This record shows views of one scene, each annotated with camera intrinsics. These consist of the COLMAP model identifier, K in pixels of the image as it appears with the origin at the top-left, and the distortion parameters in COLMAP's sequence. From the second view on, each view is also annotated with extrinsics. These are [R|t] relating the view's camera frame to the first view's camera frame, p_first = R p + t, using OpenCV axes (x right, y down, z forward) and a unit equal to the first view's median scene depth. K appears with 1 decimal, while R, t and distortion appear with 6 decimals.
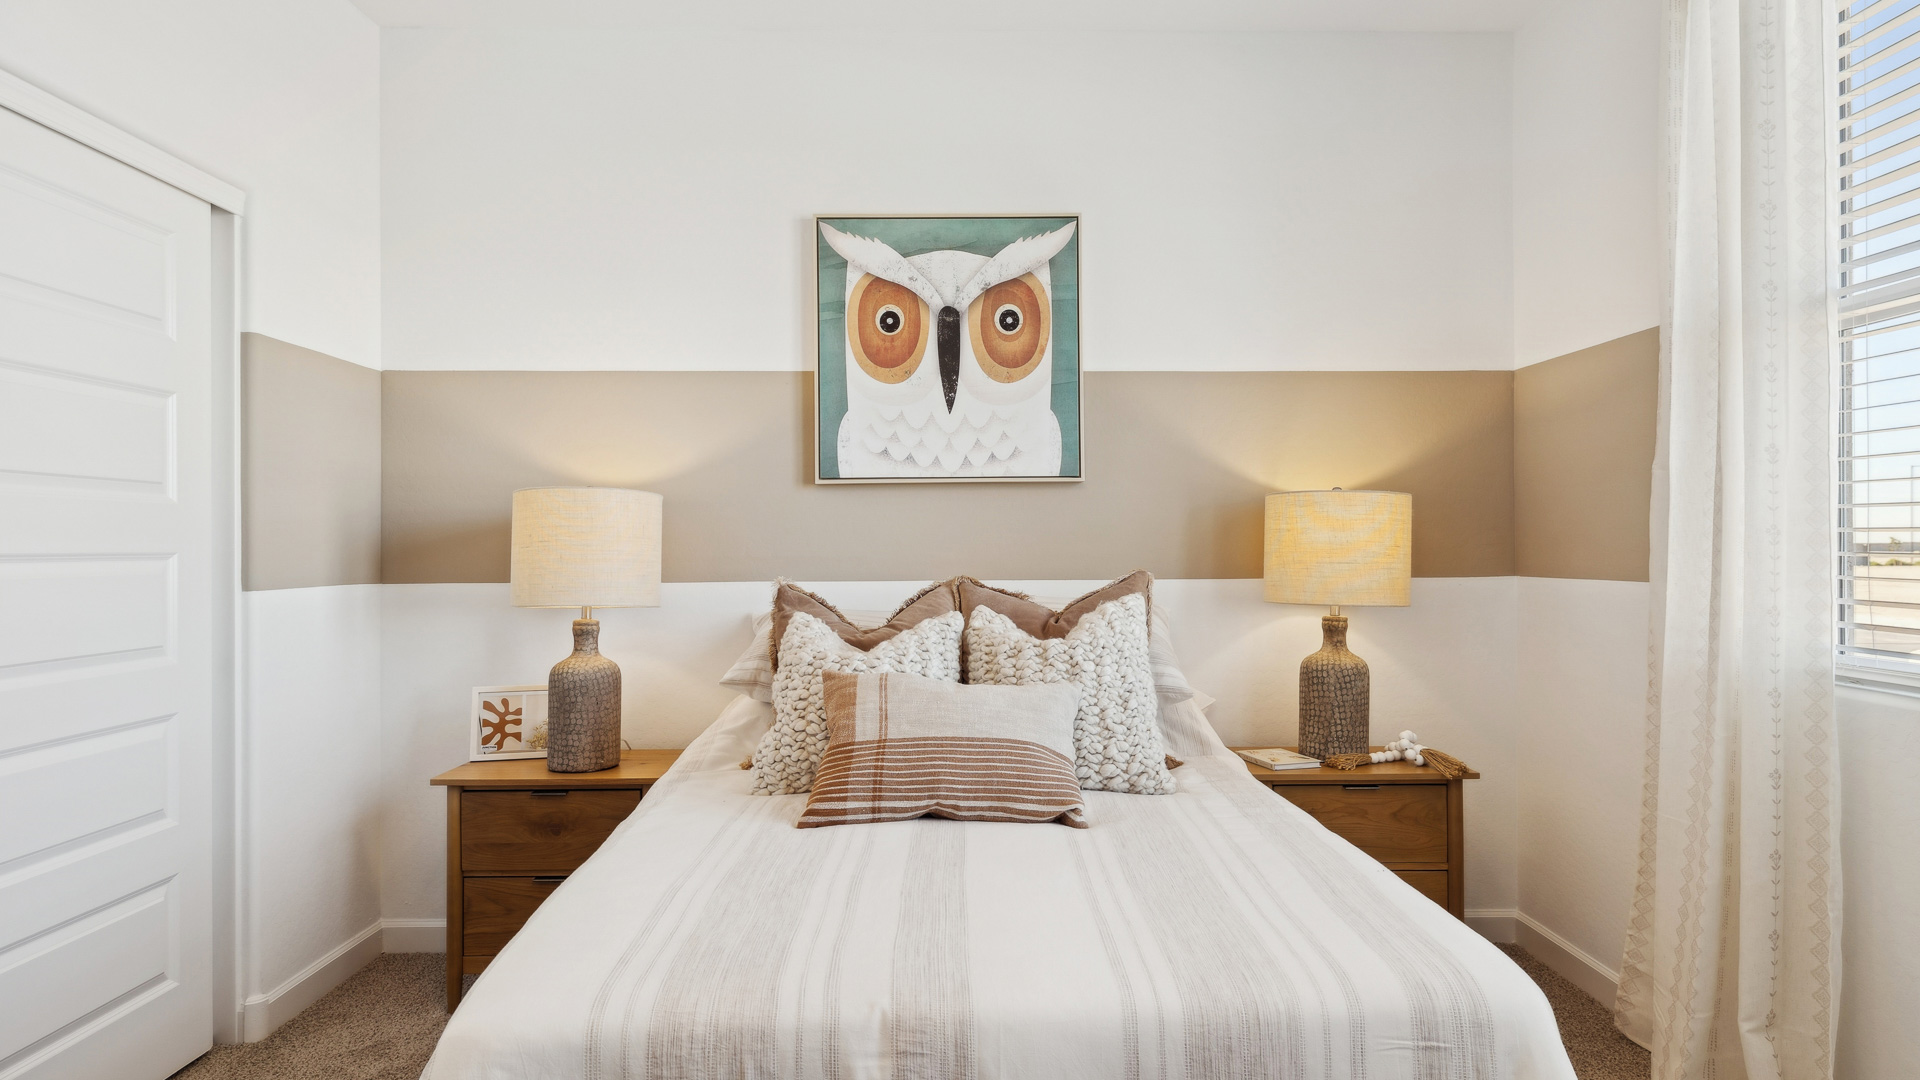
lens RADIAL K [[1062.1, 0, 957.5], [0, 1062.1, 540.0], [0, 0, 1]] dist [0.000326, -0.000078]
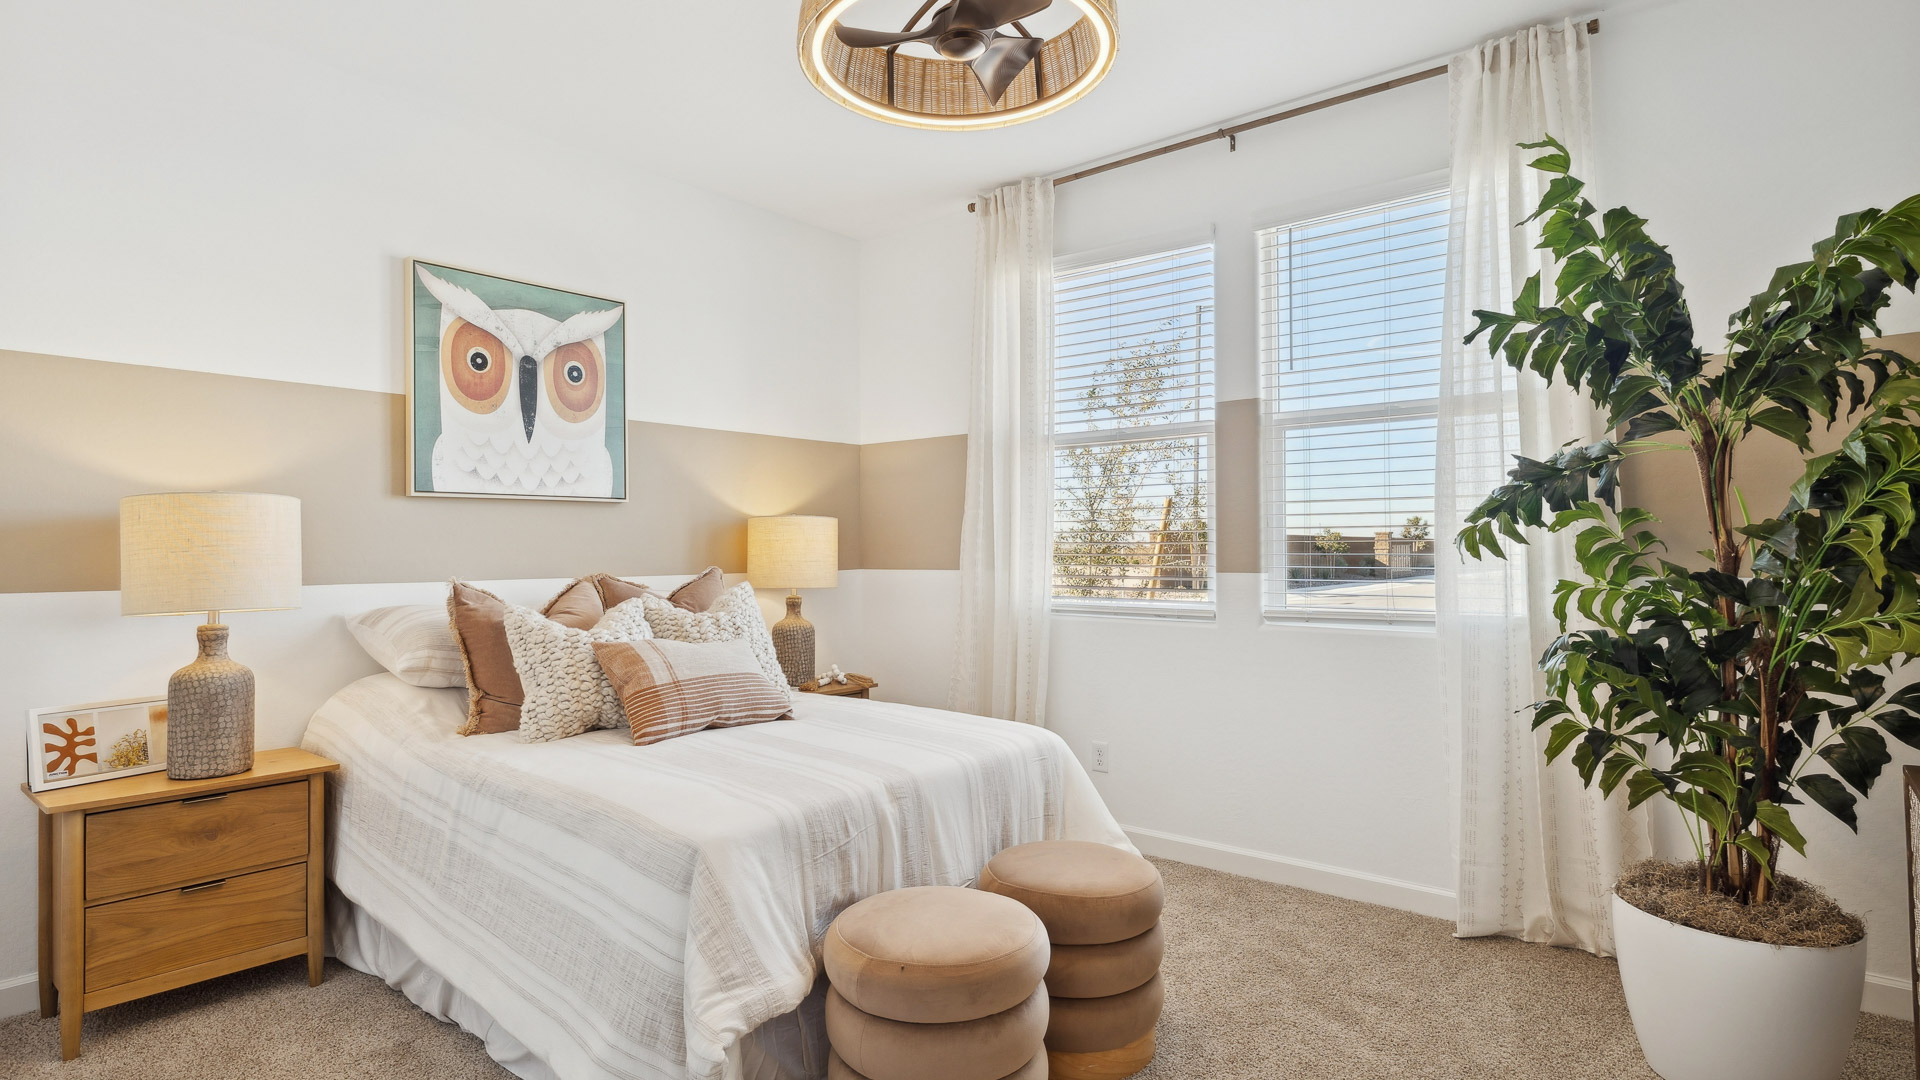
lens RADIAL K [[1006.4, 0, 962.5], [0, 1006.4, 546.3], [0, 0, 1]] dist [-0.000044, -0.000454]
pose [[0.646062, 0.004161, 0.763273, -0.571772], [-0.002557, 0.999991, -0.003288, 0.002476], [-0.763280, 0.000172, 0.646067, -0.134252]]
